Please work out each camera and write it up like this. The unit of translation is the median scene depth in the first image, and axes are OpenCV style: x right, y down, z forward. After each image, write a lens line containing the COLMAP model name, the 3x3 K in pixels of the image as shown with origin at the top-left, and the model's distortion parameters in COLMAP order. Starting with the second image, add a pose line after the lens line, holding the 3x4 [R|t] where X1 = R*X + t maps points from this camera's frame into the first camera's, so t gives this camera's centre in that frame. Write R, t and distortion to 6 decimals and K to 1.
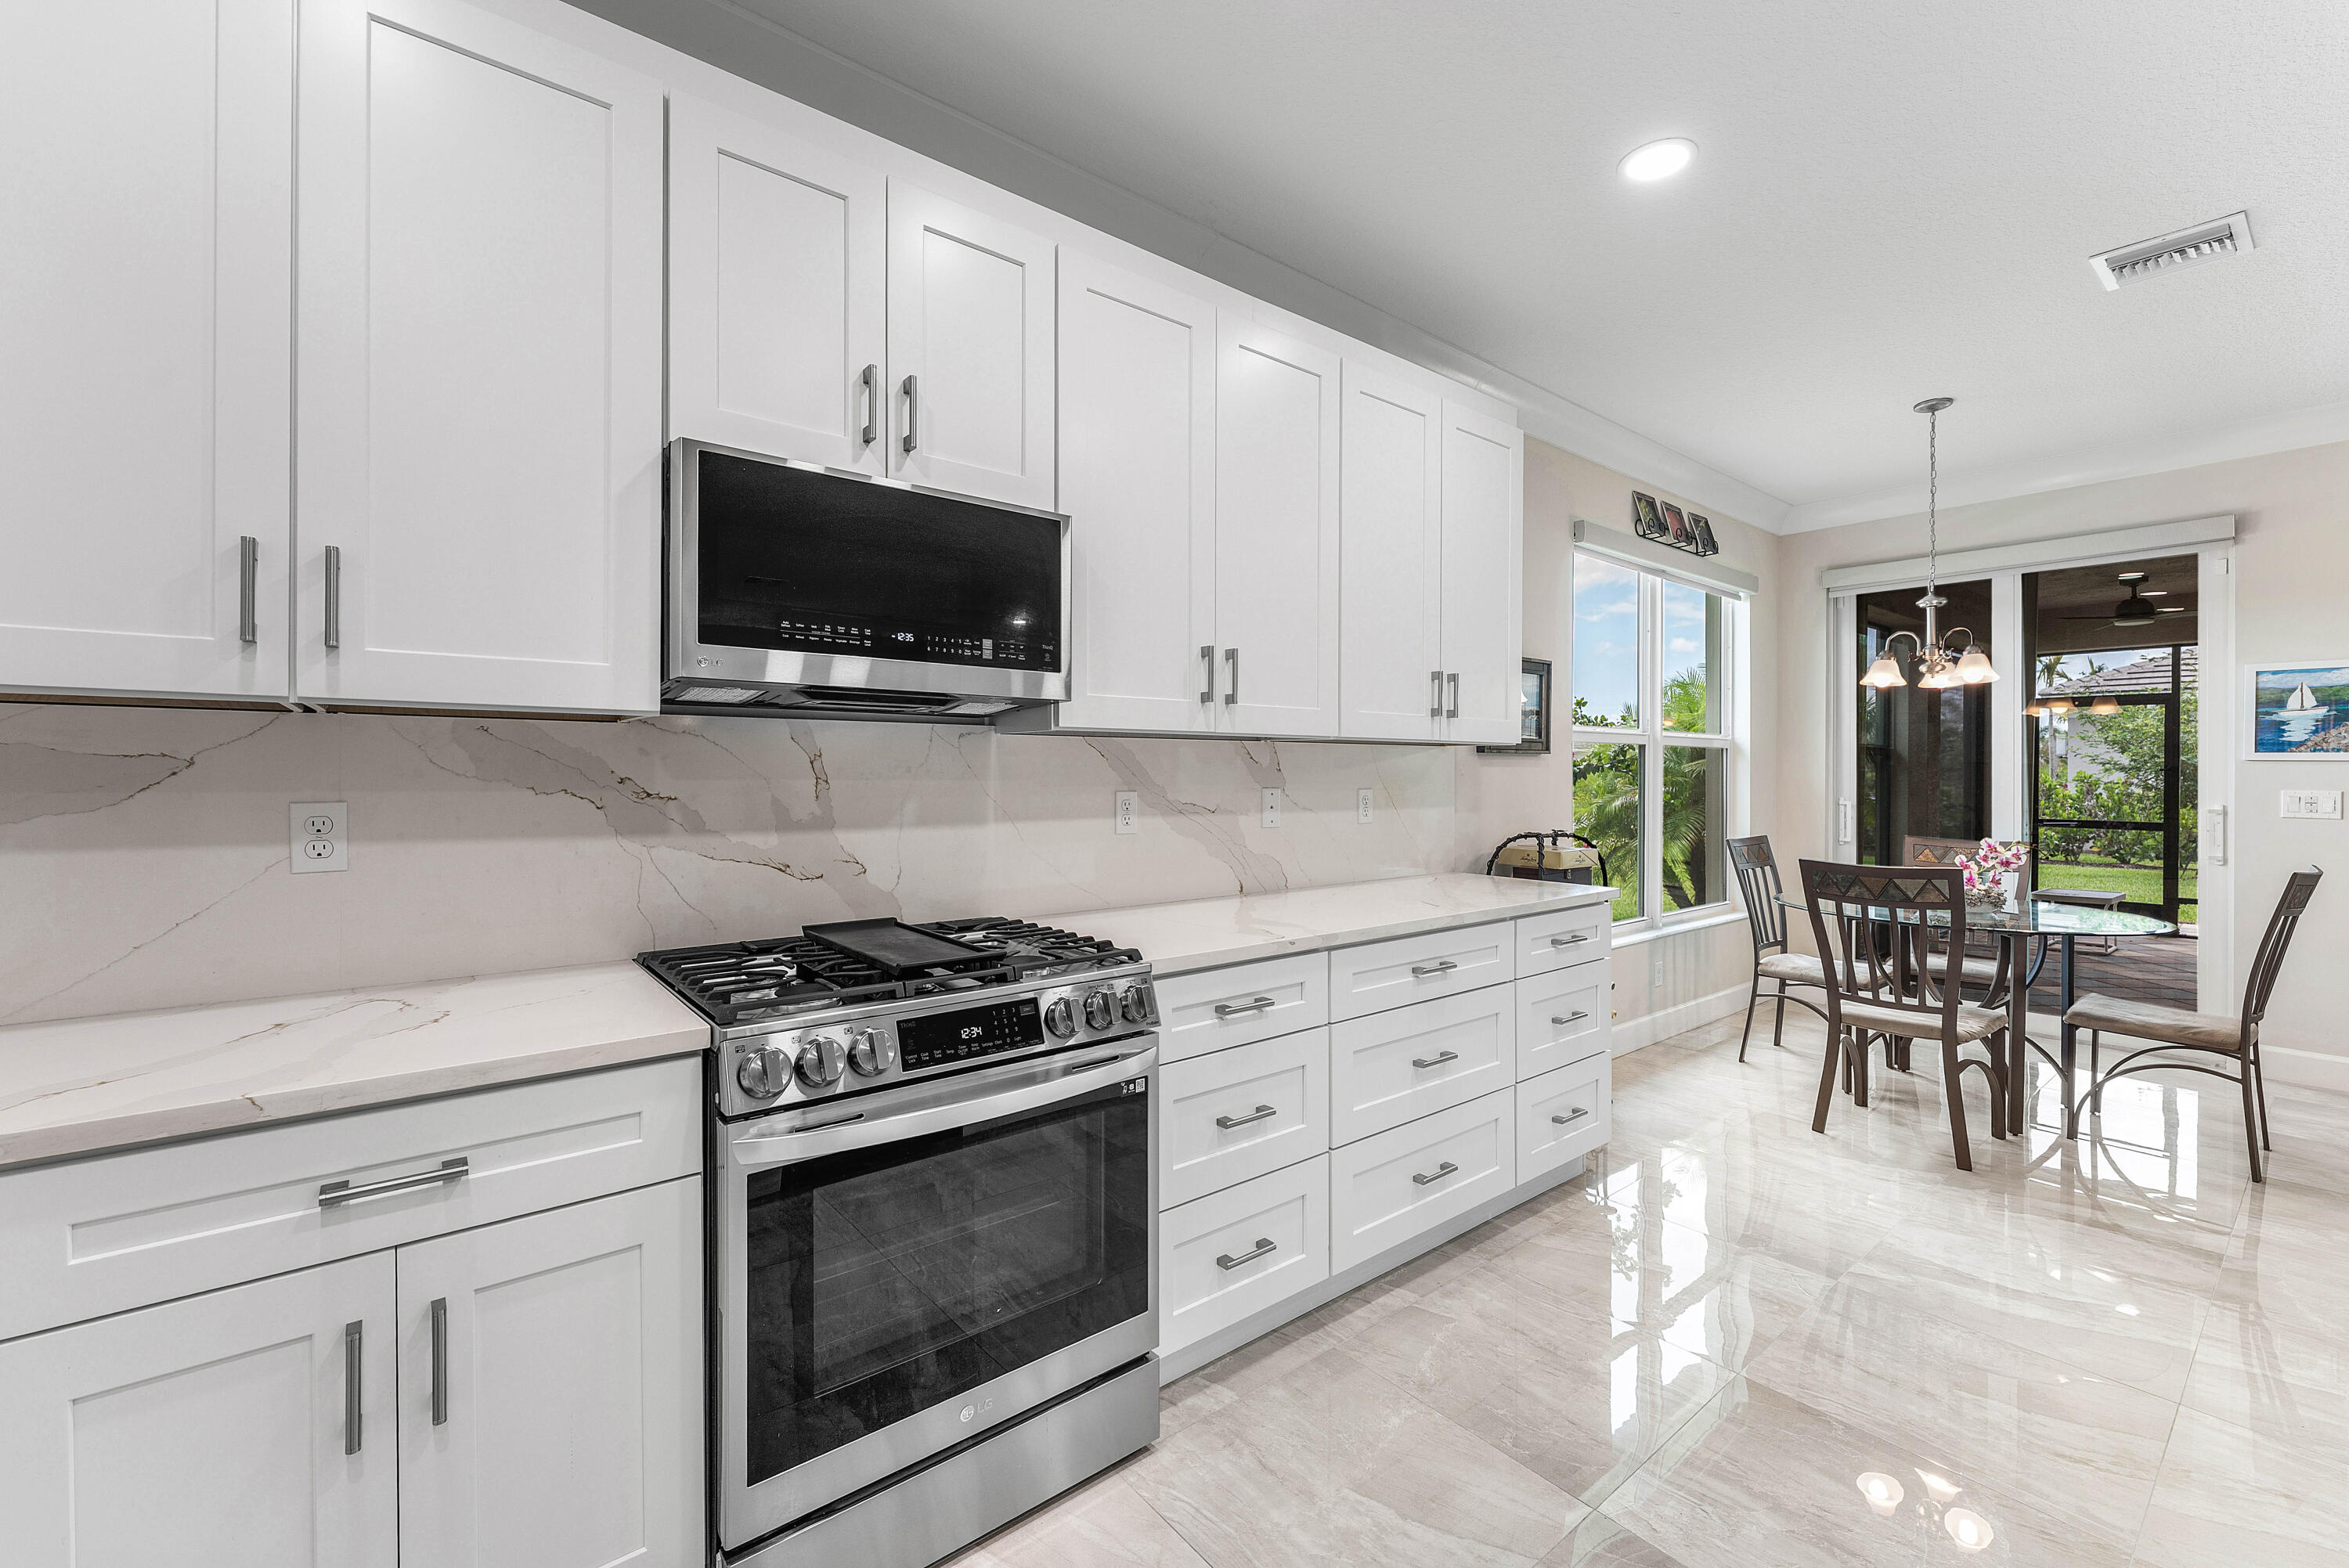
lens RADIAL K [[953.3, 0, 1181.4], [0, 953.3, 778.8], [0, 0, 1]] dist [0.002987, -0.002530]
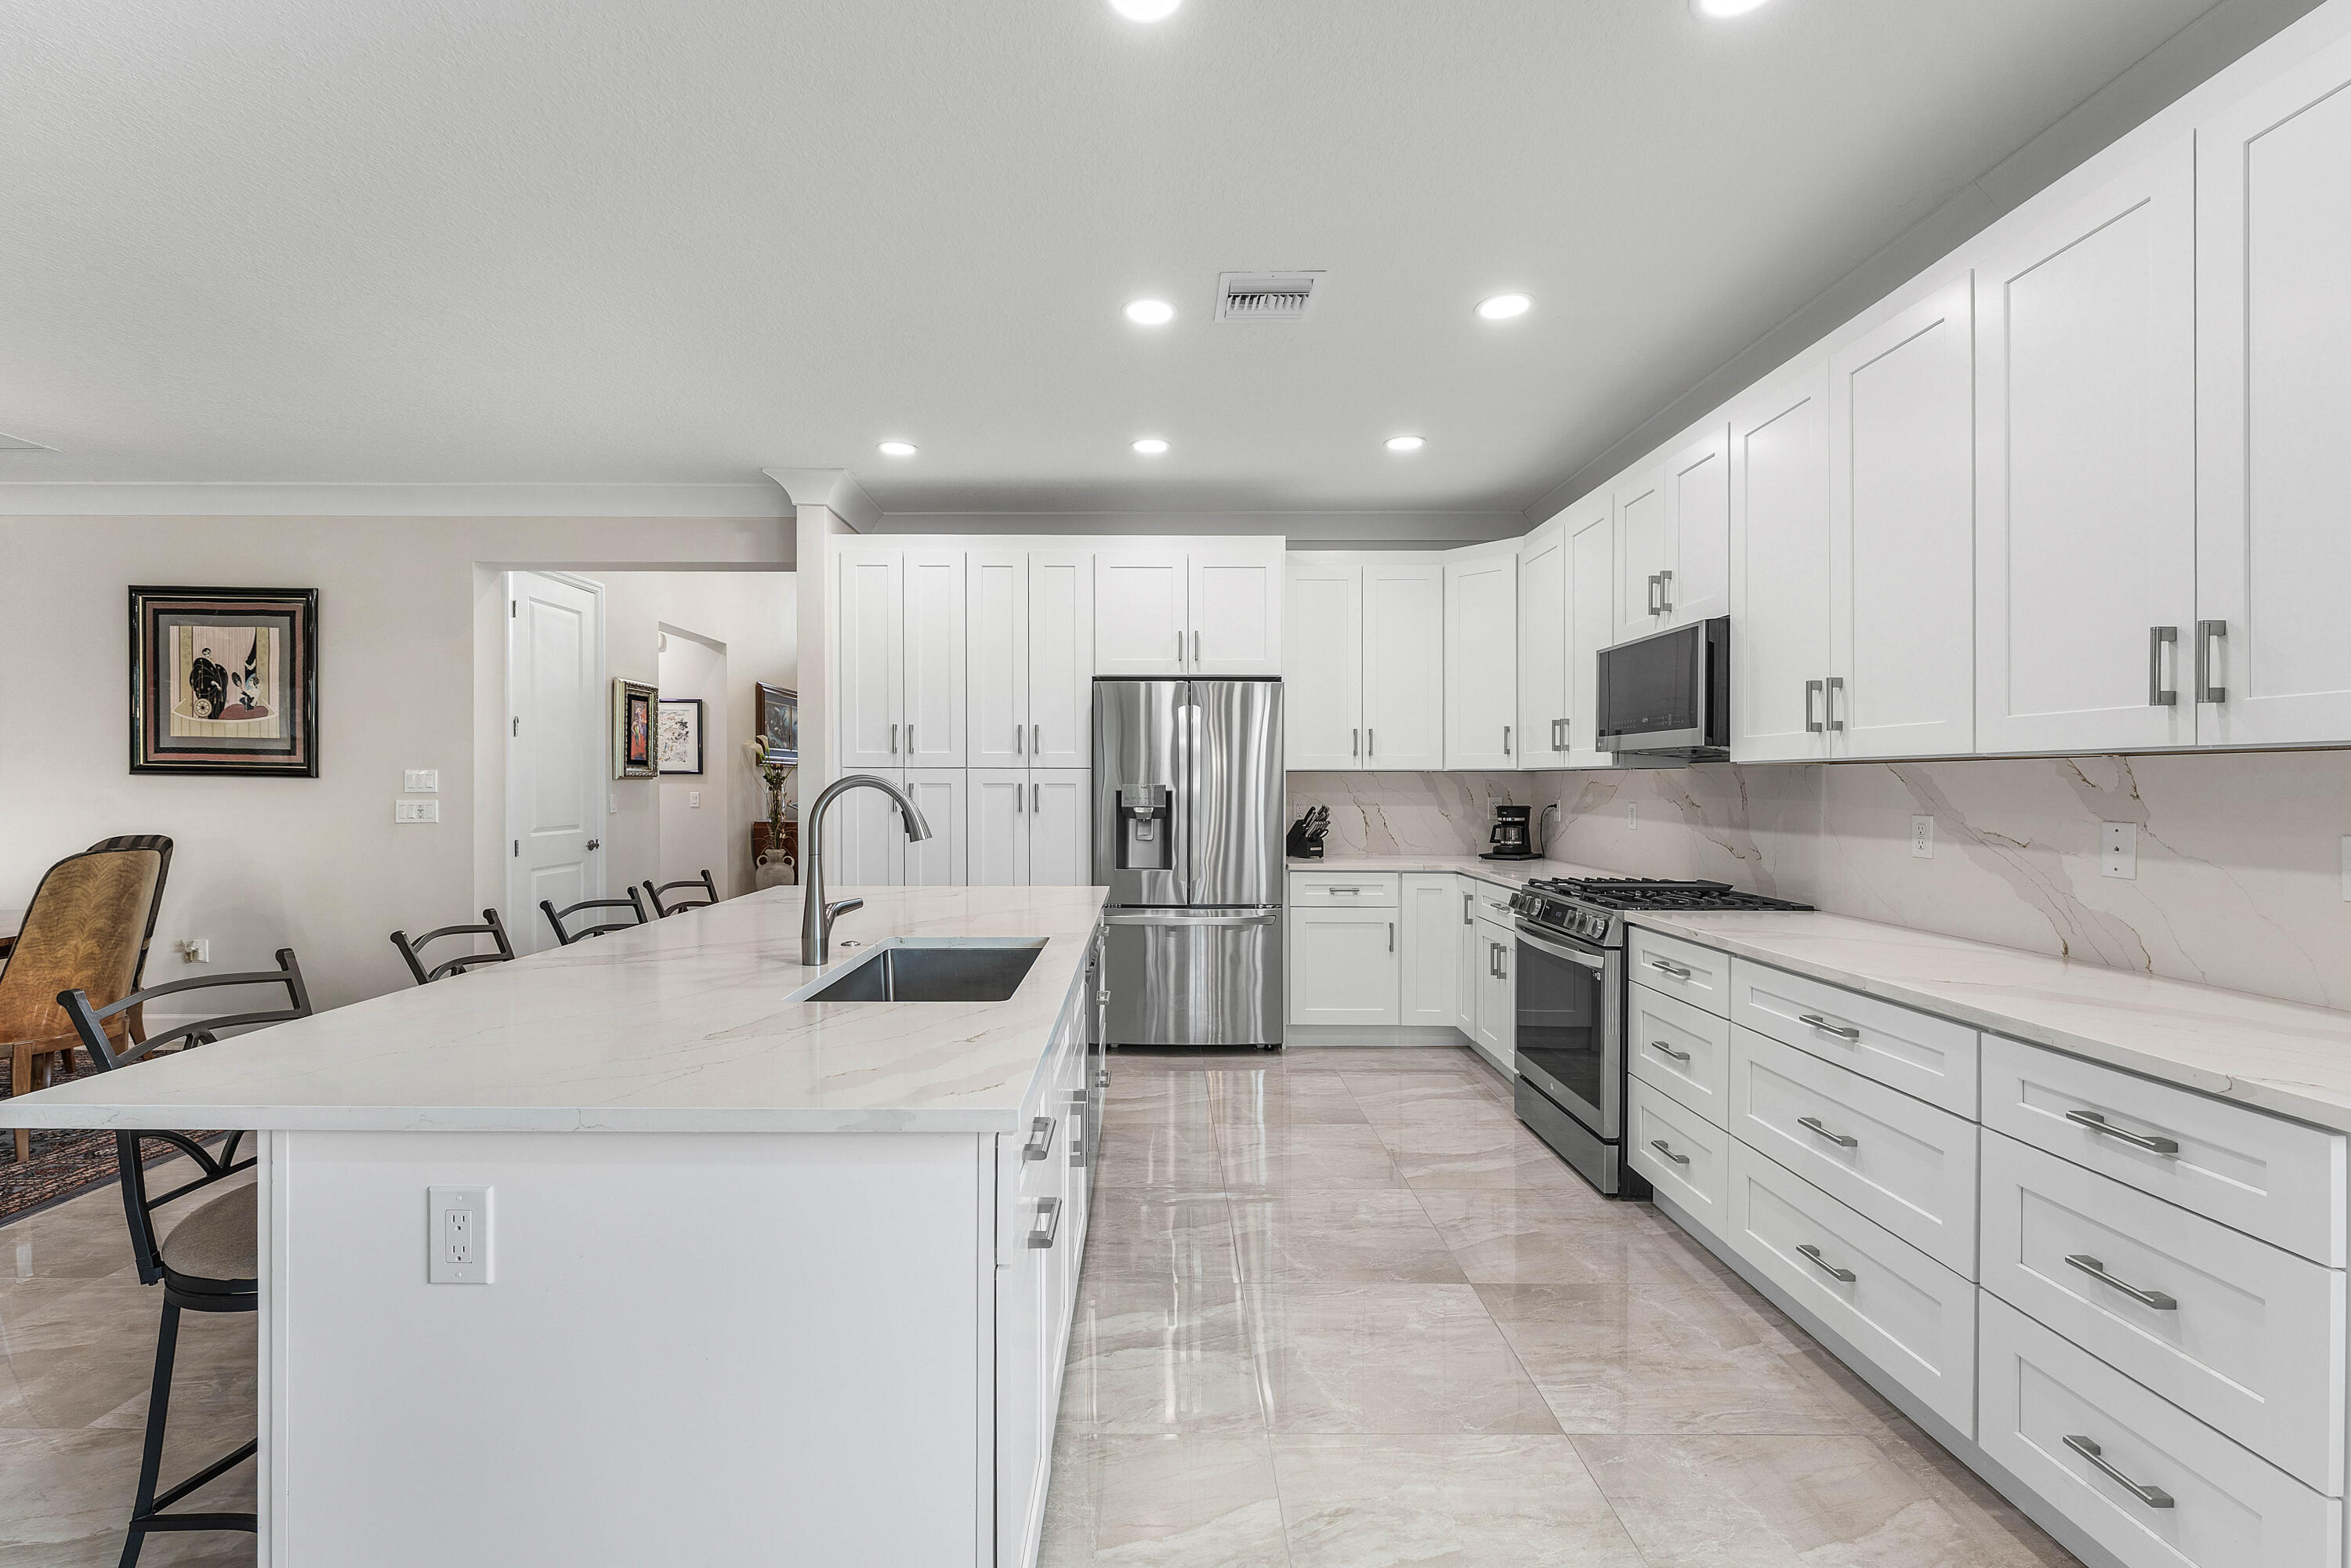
lens RADIAL K [[993.8, 0, 1151.3], [0, 993.8, 787.9], [0, 0, 1]] dist [0.000983, 0.000327]
pose [[-0.632909, -0.000843, -0.774225, 1.360084], [-0.010334, 0.999920, 0.007360, -0.016719], [0.774157, 0.012659, -0.632867, 1.099935]]
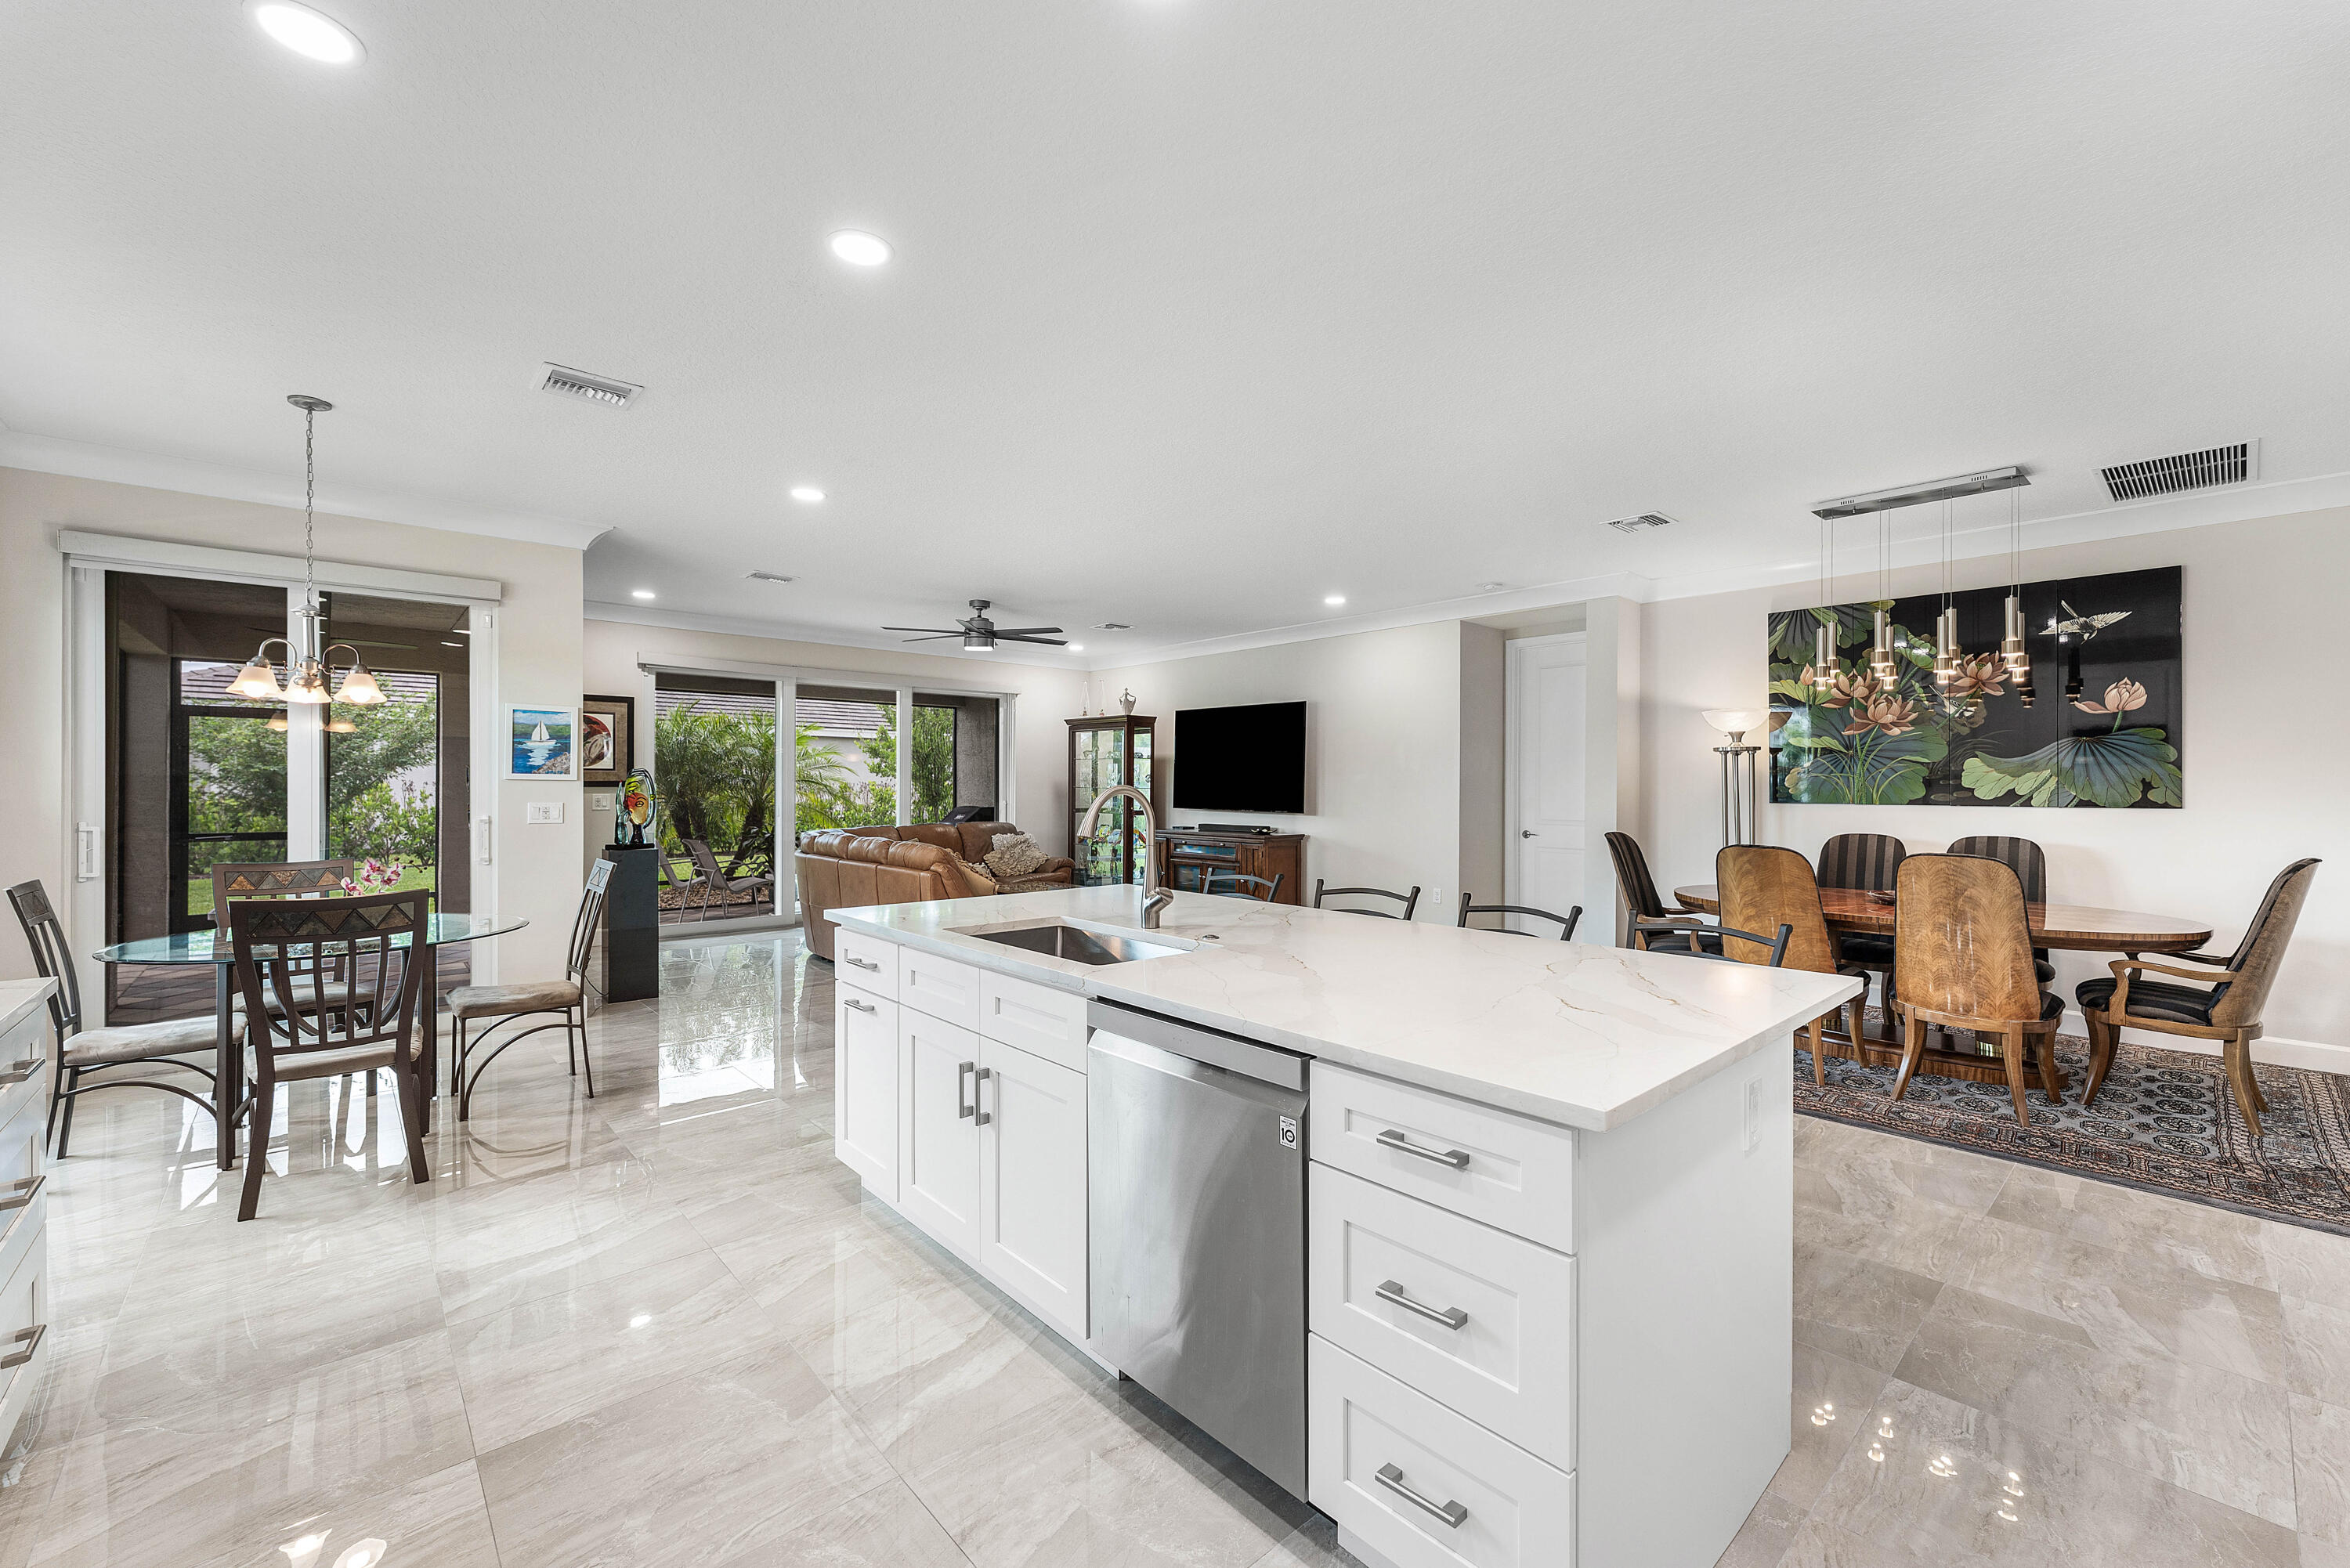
lens RADIAL K [[953.7, 0, 1181.9], [0, 953.7, 778.8], [0, 0, 1]] dist [0.002987, -0.002530]
pose [[-0.057081, 0.001245, 0.998369, -0.325044], [0.003727, 0.999993, -0.001034, -0.026257], [-0.998363, 0.003662, -0.057085, 0.310406]]
